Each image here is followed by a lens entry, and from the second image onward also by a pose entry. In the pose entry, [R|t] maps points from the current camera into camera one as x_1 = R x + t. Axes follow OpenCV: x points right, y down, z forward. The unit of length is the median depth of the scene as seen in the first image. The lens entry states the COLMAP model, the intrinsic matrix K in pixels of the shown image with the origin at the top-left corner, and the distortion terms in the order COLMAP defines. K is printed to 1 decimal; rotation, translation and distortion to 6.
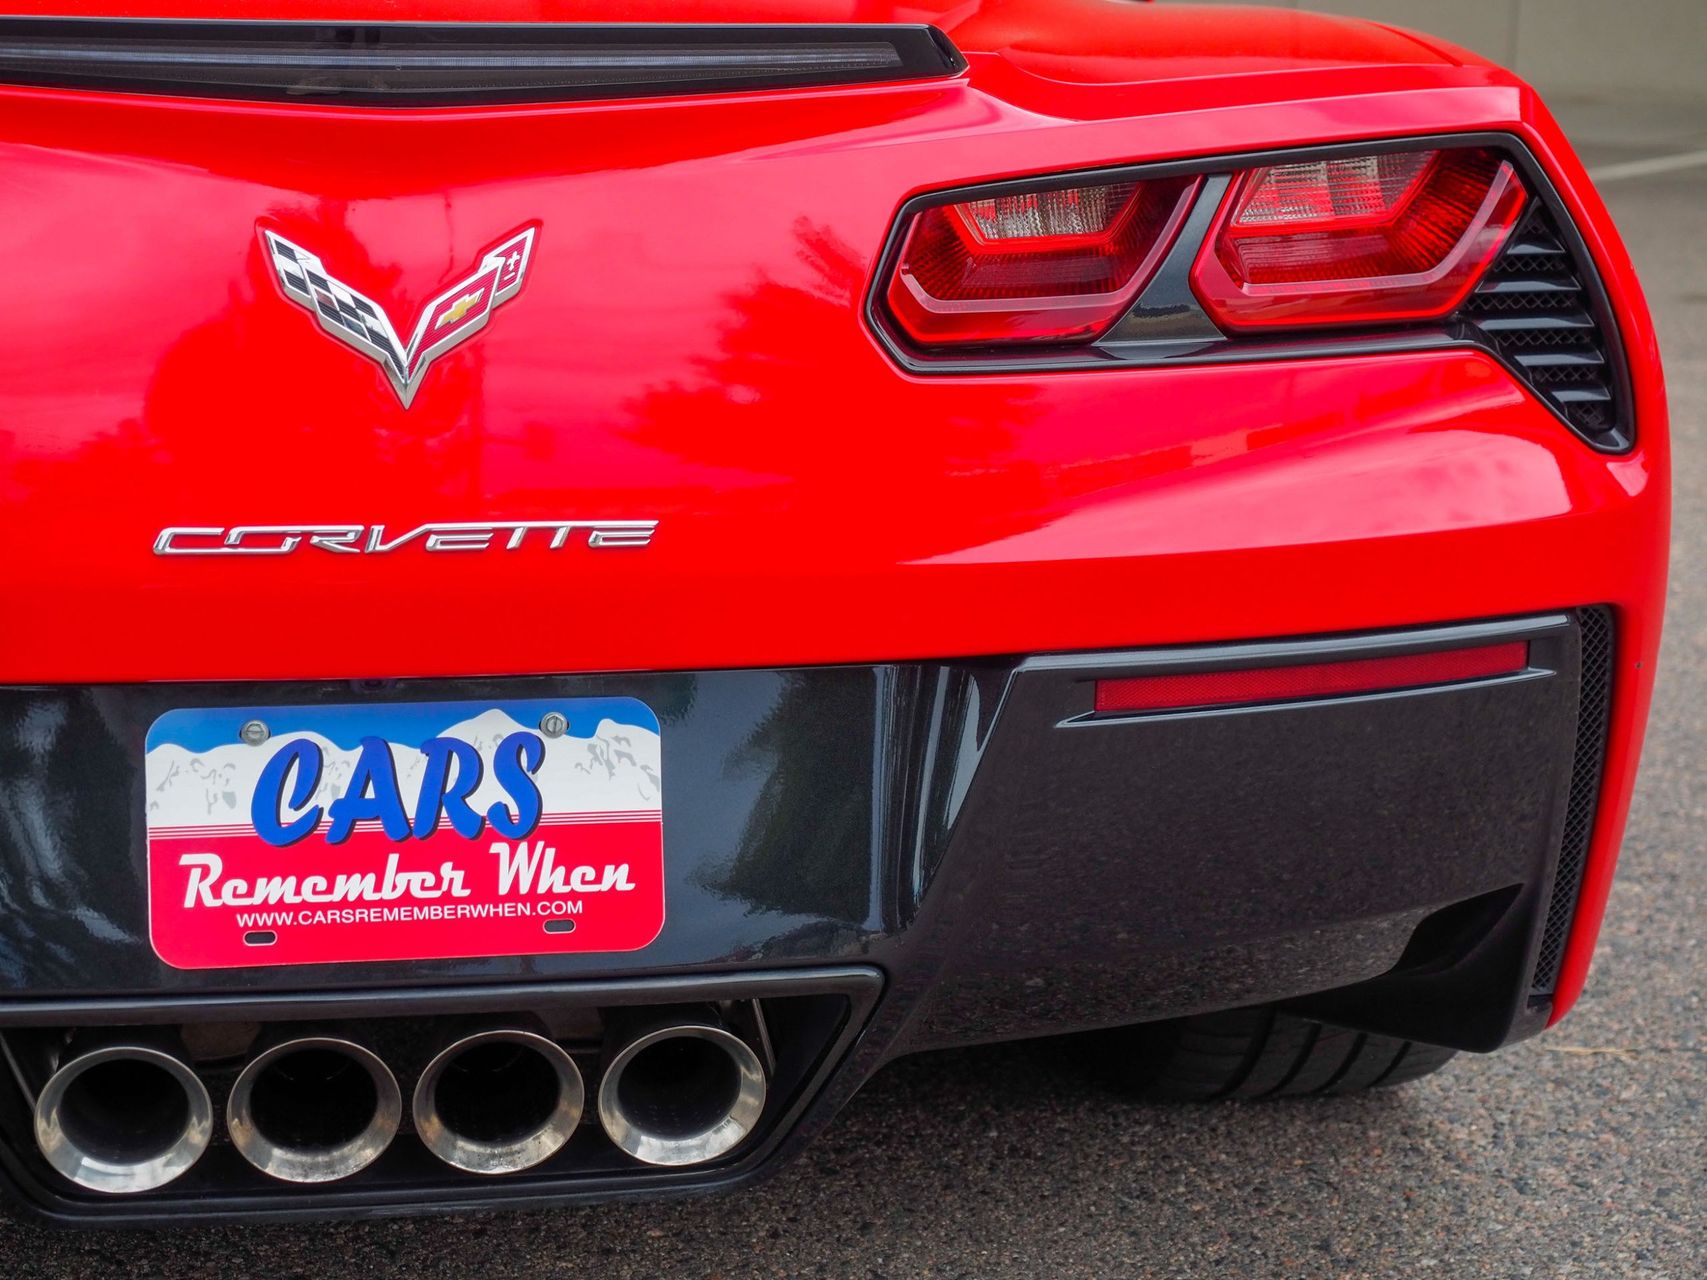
lens RADIAL K [[3415.1, 0, 853.5], [0, 3415.1, 640.0], [0, 0, 1]] dist [0.039422, -0.152424]
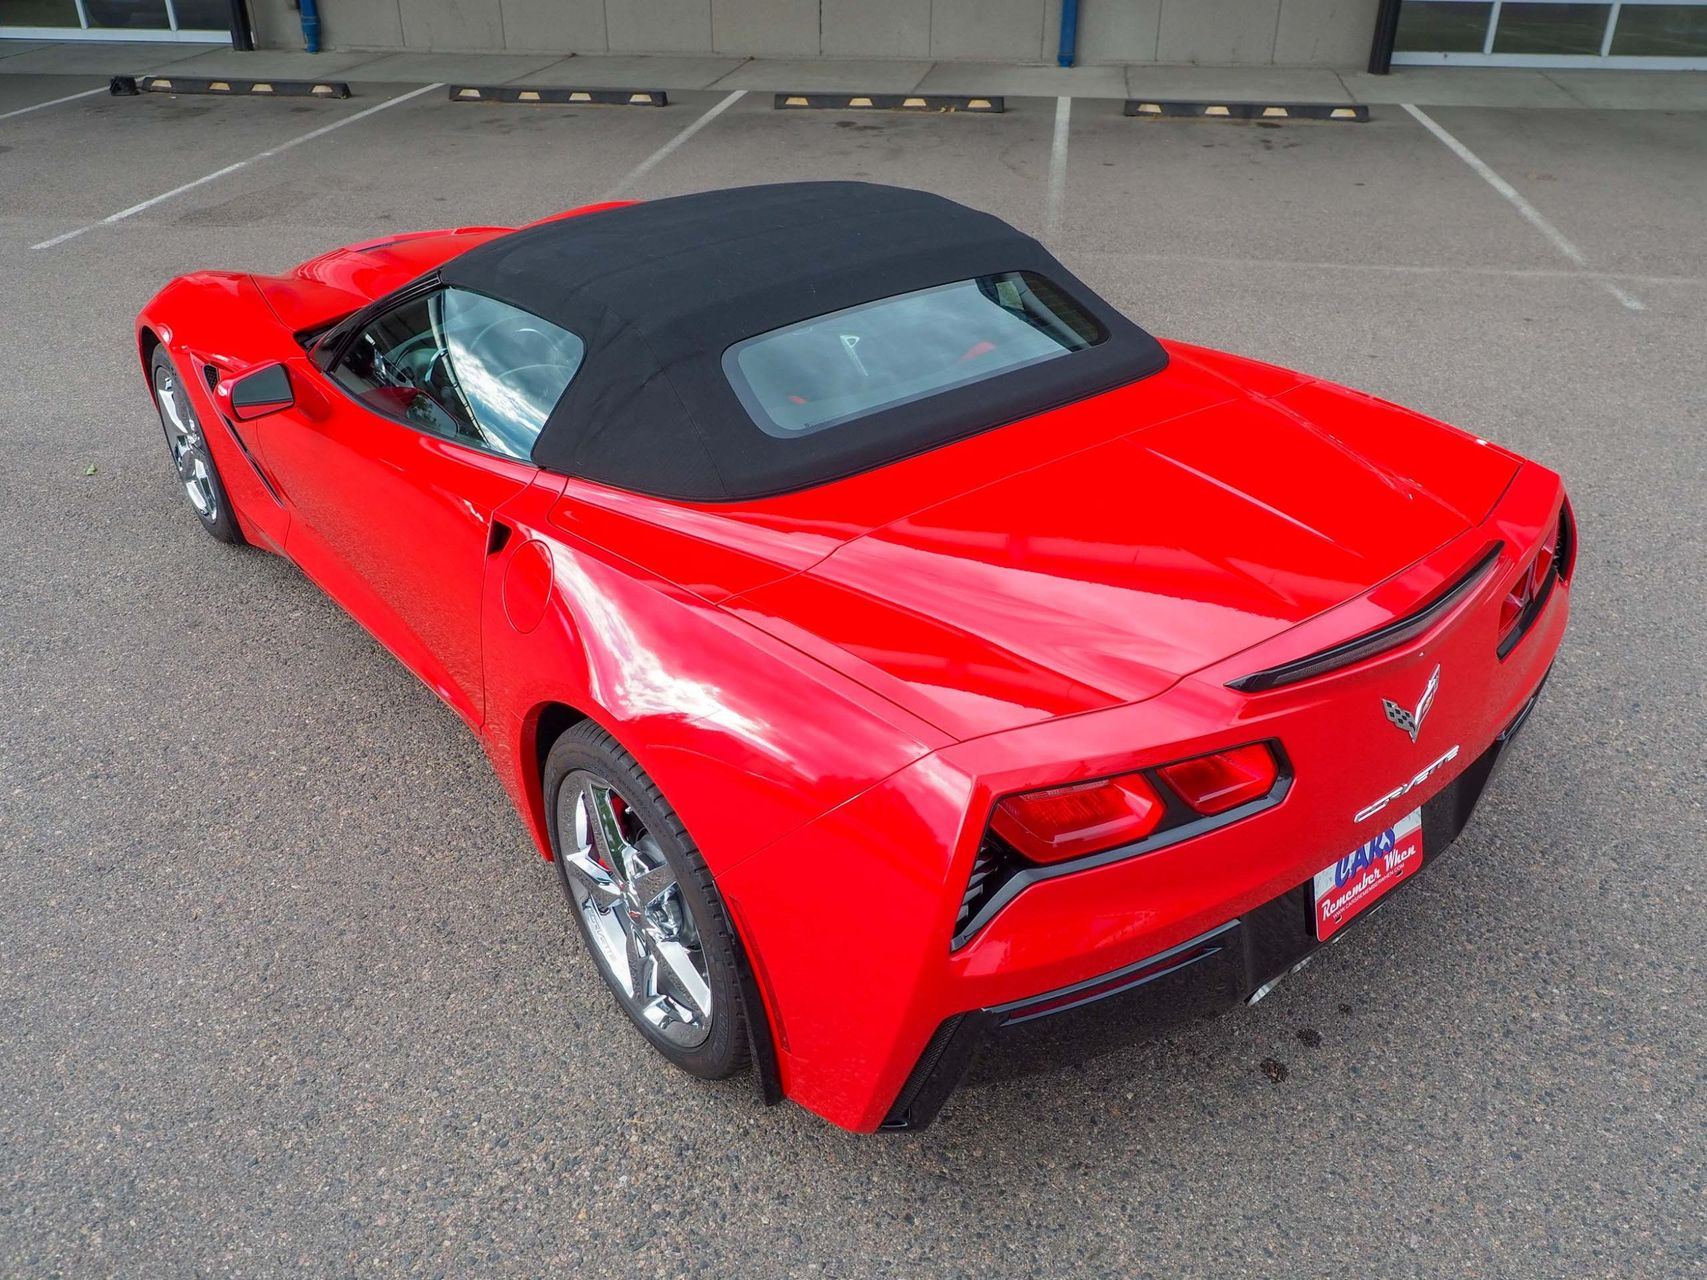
lens RADIAL K [[1332.9, 0, 857.8], [0, 1332.9, 585.3], [0, 0, 1]] dist [0.005131, -0.005235]
pose [[0.878648, -0.250265, 0.406627, -0.874918], [0.124015, 0.942018, 0.311806, -0.544568], [-0.461084, -0.223540, 0.858738, 0.311841]]
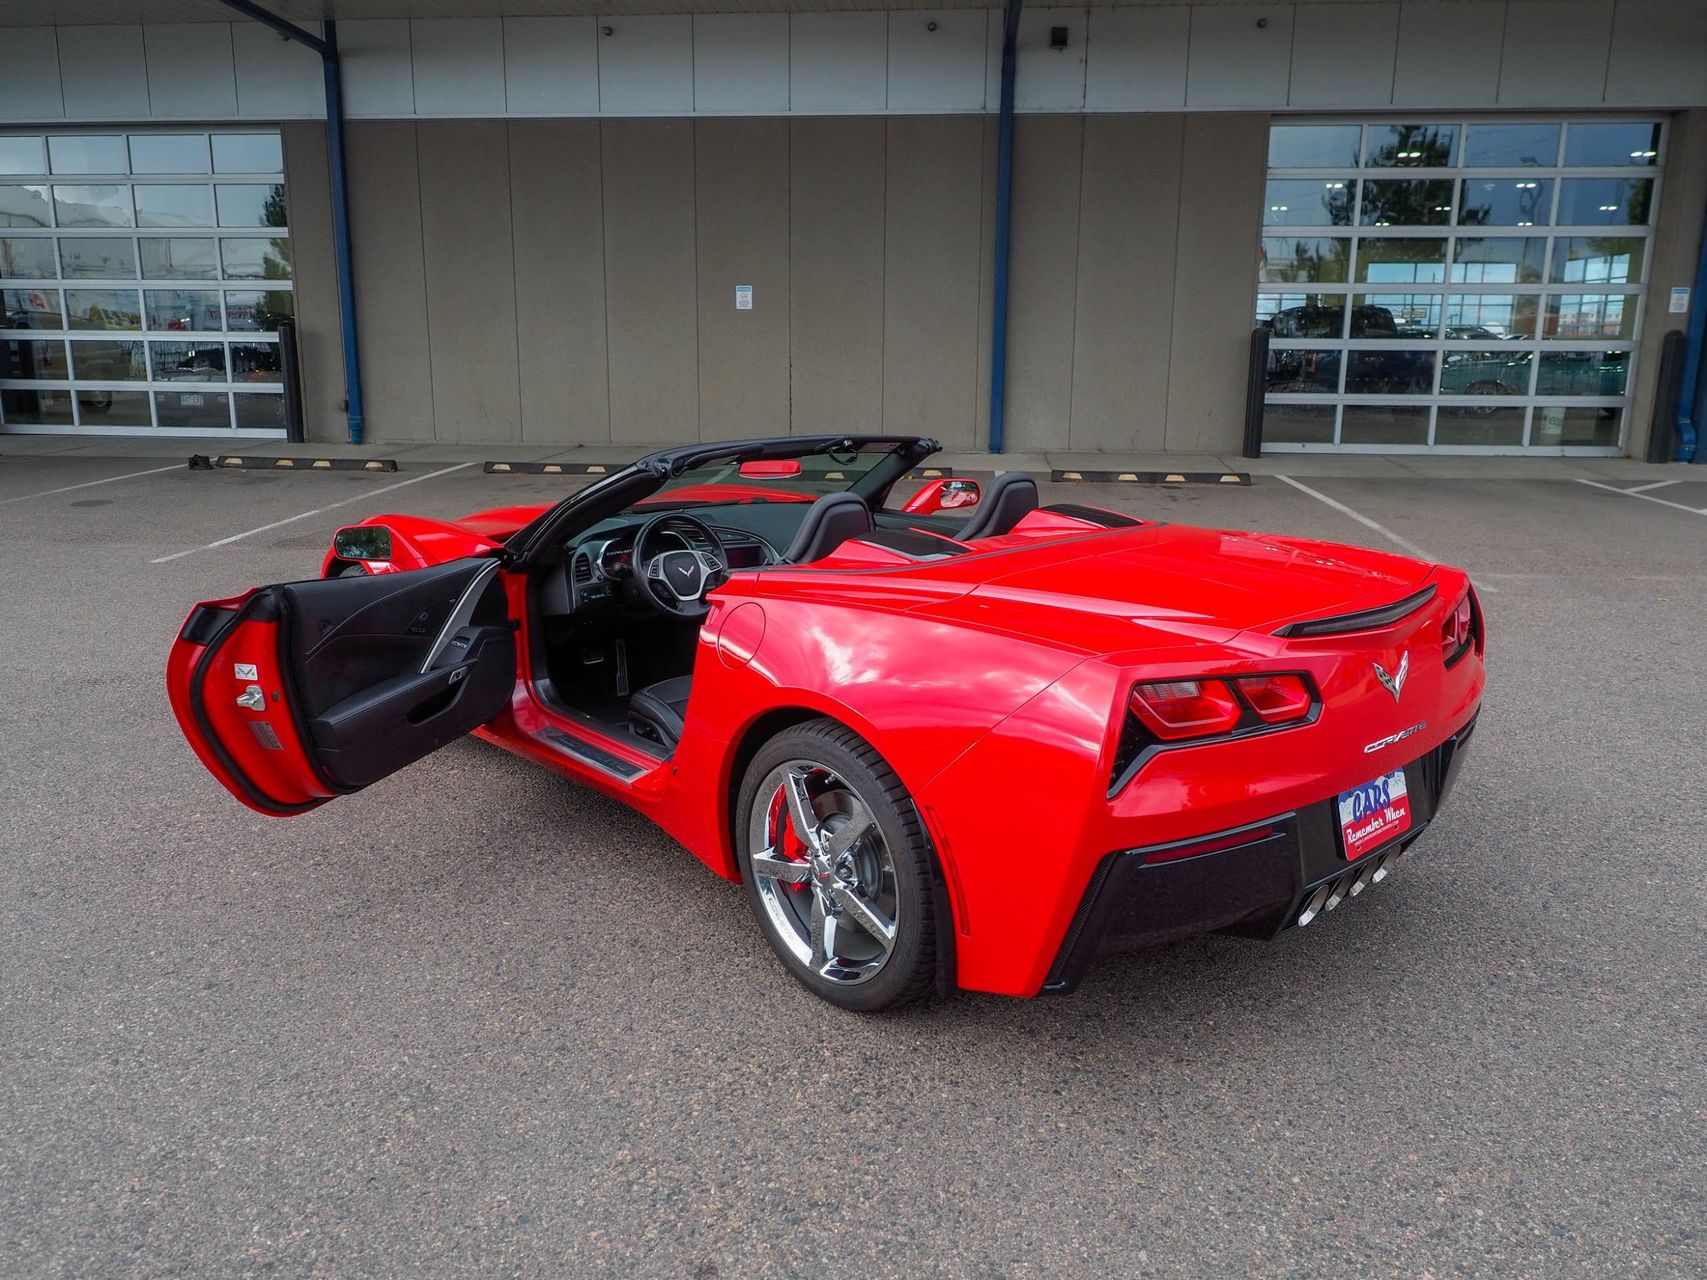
lens RADIAL K [[1262.8, 0, 840.9], [0, 1262.8, 615.1], [0, 0, 1]] dist [0.000993, -0.004802]
pose [[0.854744, -0.131335, 0.502159, -1.297540], [0.126372, 0.991003, 0.044085, -0.292643], [-0.503431, 0.025778, 0.863651, 0.089728]]
